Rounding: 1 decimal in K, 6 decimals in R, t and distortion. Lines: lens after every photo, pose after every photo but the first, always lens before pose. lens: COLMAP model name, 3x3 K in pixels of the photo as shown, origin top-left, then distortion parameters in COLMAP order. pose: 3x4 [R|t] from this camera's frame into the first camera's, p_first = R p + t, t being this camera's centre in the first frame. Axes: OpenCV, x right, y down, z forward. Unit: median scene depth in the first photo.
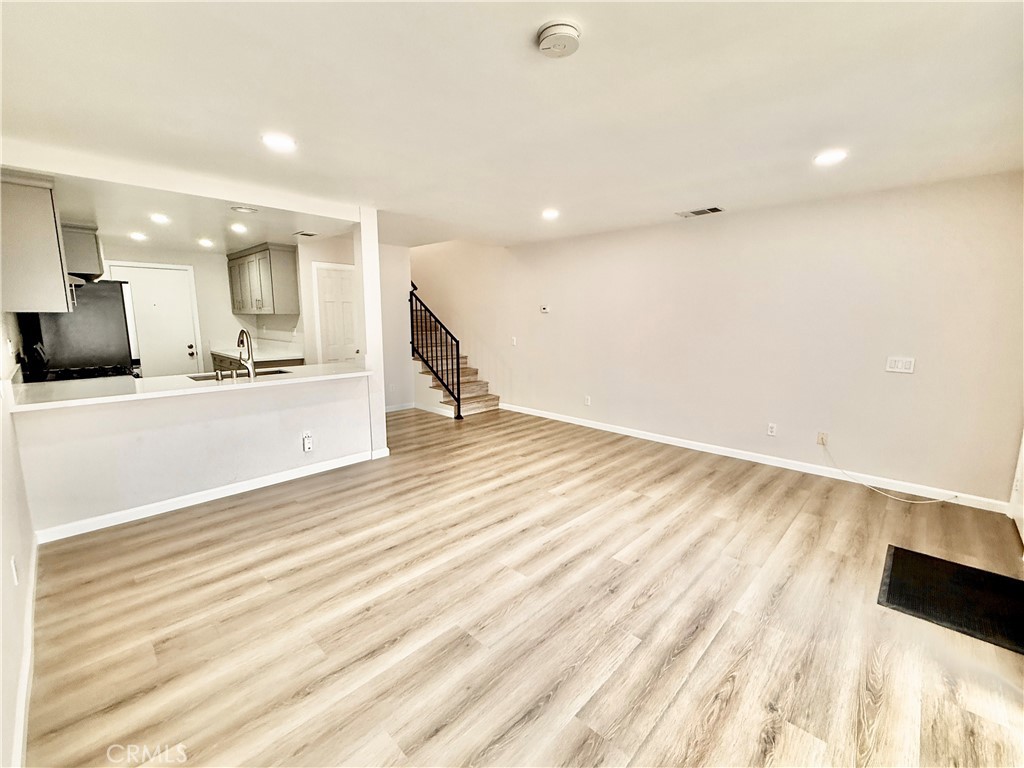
lens RADIAL K [[433.7, 0, 512.0], [0, 433.7, 384.0], [0, 0, 1]] dist [0.000745, -0.000030]
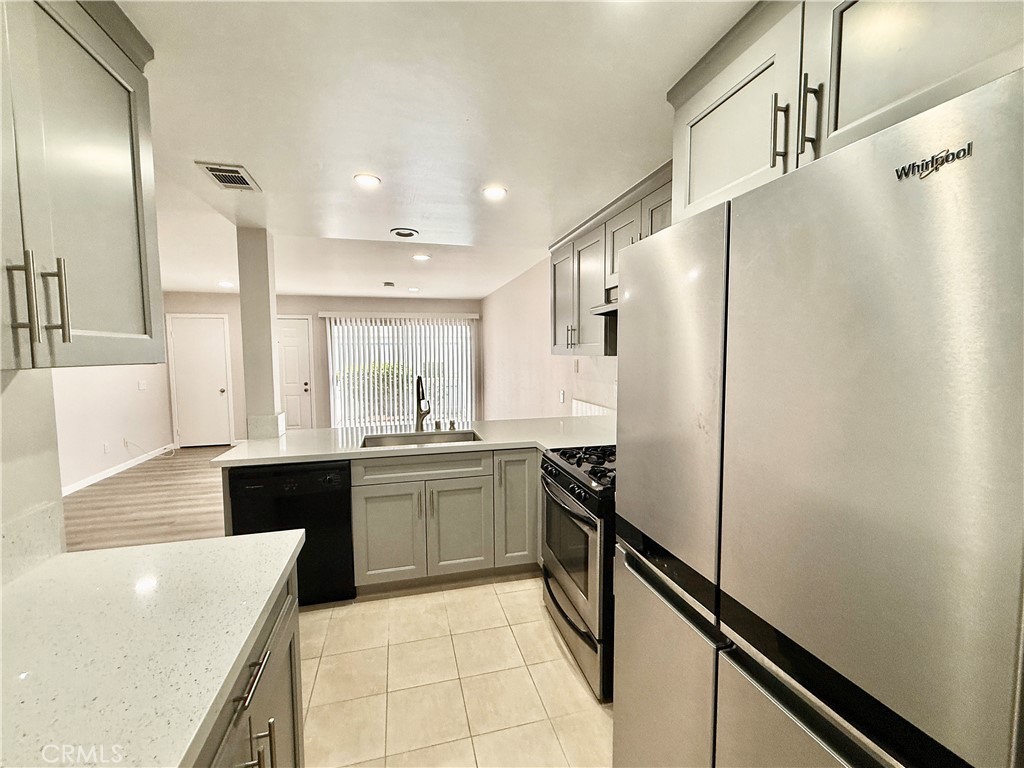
lens RADIAL K [[433.7, 0, 512.0], [0, 433.7, 384.0], [0, 0, 1]] dist [0.000745, -0.000030]
pose [[-0.851736, -0.034417, 0.522839, -1.162035], [0.087460, 0.974503, 0.206627, -0.256292], [-0.516620, 0.221719, -0.827009, 1.549305]]
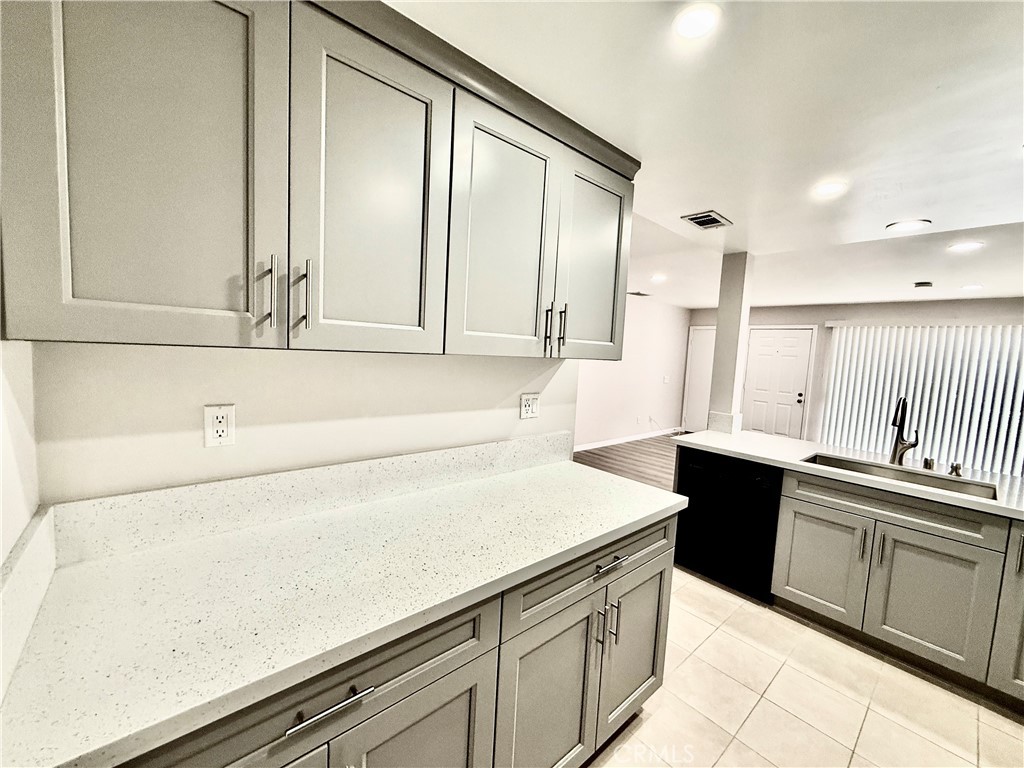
lens RADIAL K [[410.2, 0, 512.0], [0, 410.2, 384.0], [0, 0, 1]] dist [-0.000193, -0.000577]
pose [[0.090573, -0.082326, 0.992481, -1.263156], [0.105838, 0.991729, 0.072605, -0.248993], [-0.990250, 0.098466, 0.098537, 1.496438]]
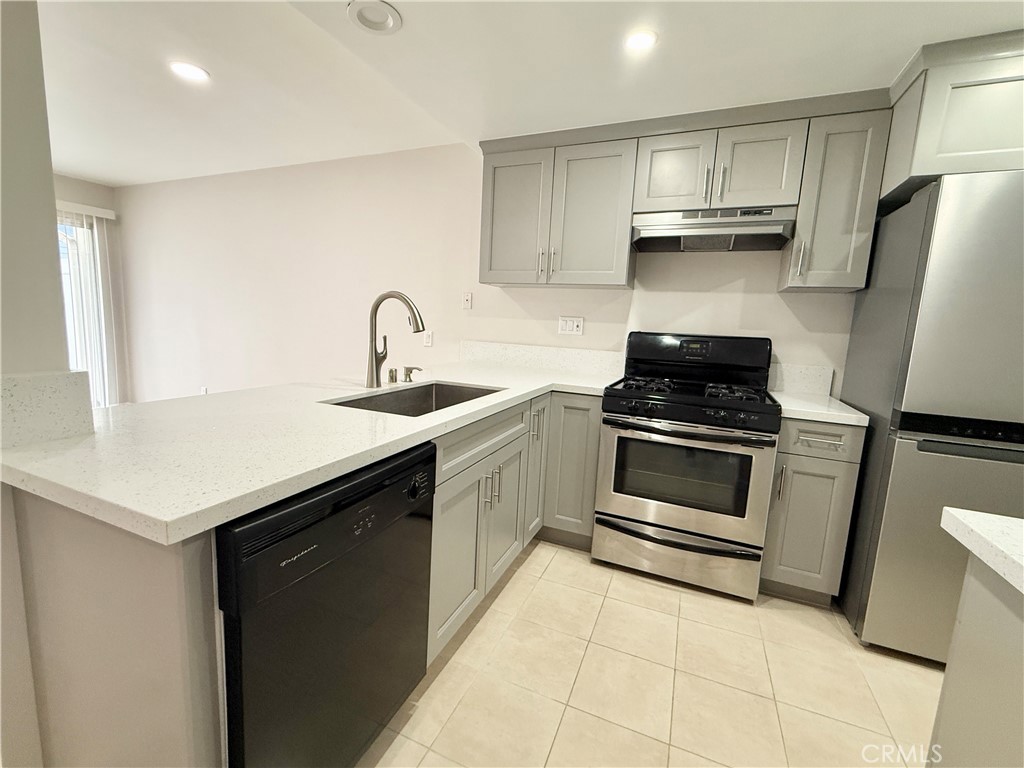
lens RADIAL K [[433.7, 0, 512.0], [0, 433.7, 384.0], [0, 0, 1]] dist [0.000745, -0.000030]
pose [[-0.936056, -0.003239, -0.351837, -0.561721], [-0.108960, 0.953470, 0.281110, -0.172615], [0.334555, 0.301471, -0.892854, 1.467484]]
